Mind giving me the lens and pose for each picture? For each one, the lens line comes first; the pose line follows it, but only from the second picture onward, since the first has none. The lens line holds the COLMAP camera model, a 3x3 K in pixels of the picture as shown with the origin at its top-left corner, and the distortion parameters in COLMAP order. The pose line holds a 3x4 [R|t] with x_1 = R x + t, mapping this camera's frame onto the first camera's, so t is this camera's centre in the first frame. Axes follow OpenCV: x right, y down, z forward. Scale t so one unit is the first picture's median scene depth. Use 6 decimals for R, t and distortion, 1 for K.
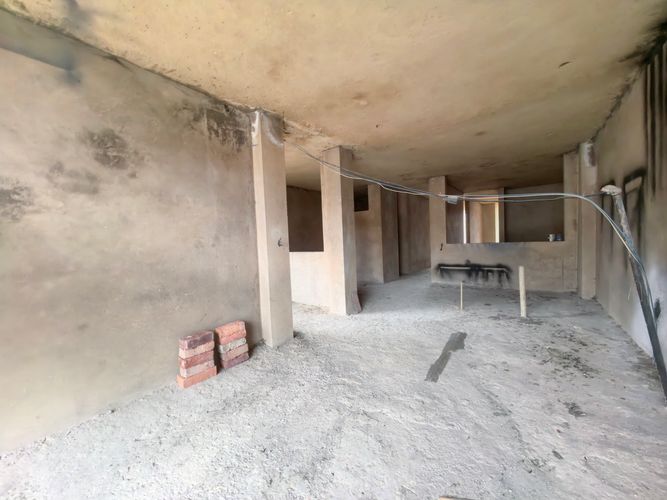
lens RADIAL K [[254.3, 0, 334.0], [0, 254.3, 252.3], [0, 0, 1]] dist [0.002534, -0.005207]
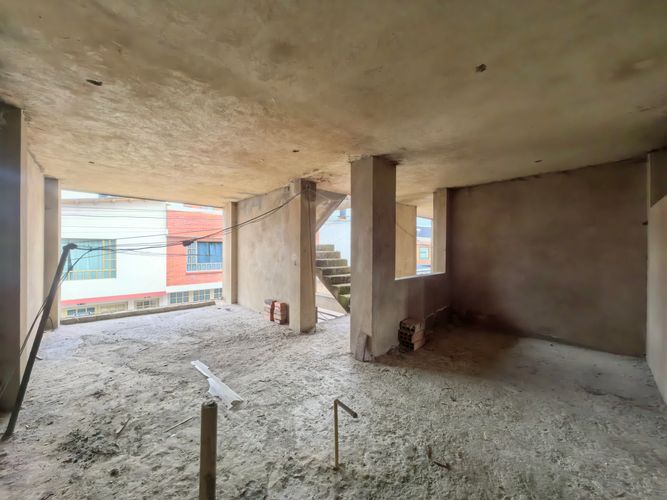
lens RADIAL K [[256.7, 0, 337.2], [0, 256.7, 264.5], [0, 0, 1]] dist [0.003368, 0.000425]
pose [[-0.151172, 0.099384, -0.983499, 0.705971], [-0.048296, 0.993002, 0.107767, -0.117244], [0.987327, 0.063791, -0.145315, 0.837987]]
